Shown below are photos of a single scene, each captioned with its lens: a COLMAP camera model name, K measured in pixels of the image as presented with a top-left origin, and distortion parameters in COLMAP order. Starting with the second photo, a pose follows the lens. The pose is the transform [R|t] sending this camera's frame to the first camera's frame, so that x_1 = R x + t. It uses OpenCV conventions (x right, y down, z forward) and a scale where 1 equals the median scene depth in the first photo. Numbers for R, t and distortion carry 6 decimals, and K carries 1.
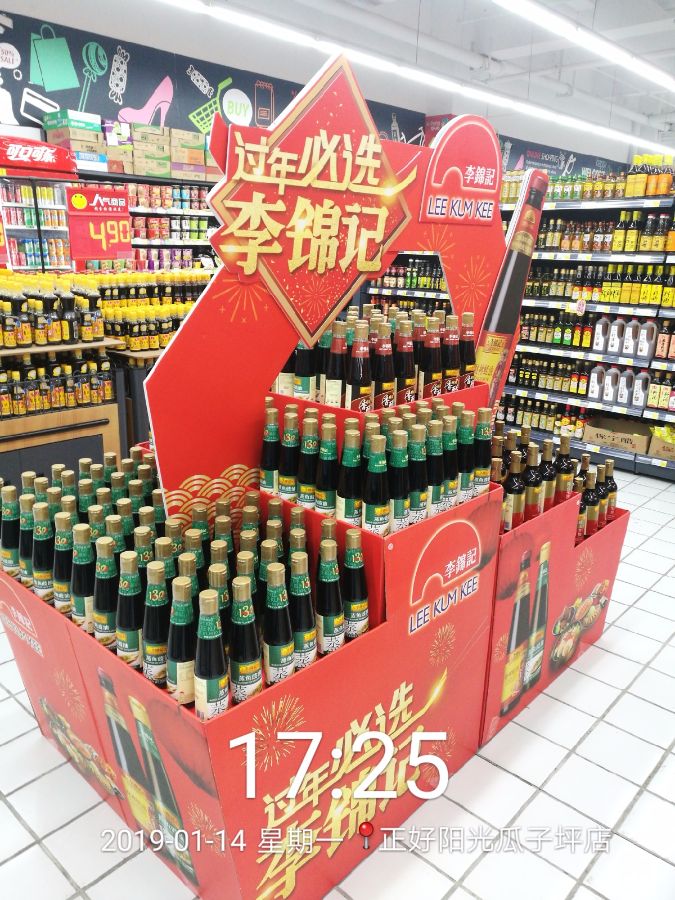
lens RADIAL K [[697.0, 0, 330.8], [0, 697.0, 449.4], [0, 0, 1]] dist [-0.002242, 0.004985]
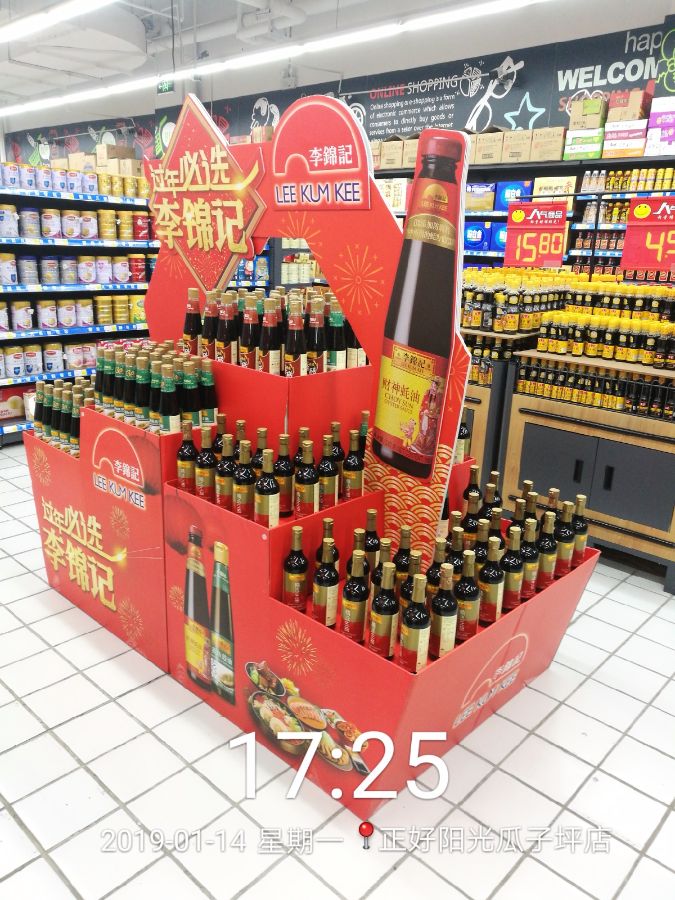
lens RADIAL K [[697.0, 0, 331.2], [0, 697.0, 449.4], [0, 0, 1]] dist [-0.002242, 0.004985]
pose [[-0.009776, 0.268855, -0.963131, 1.422442], [-0.319170, 0.911956, 0.257810, -0.327376], [0.947647, 0.309923, 0.076896, 1.242043]]
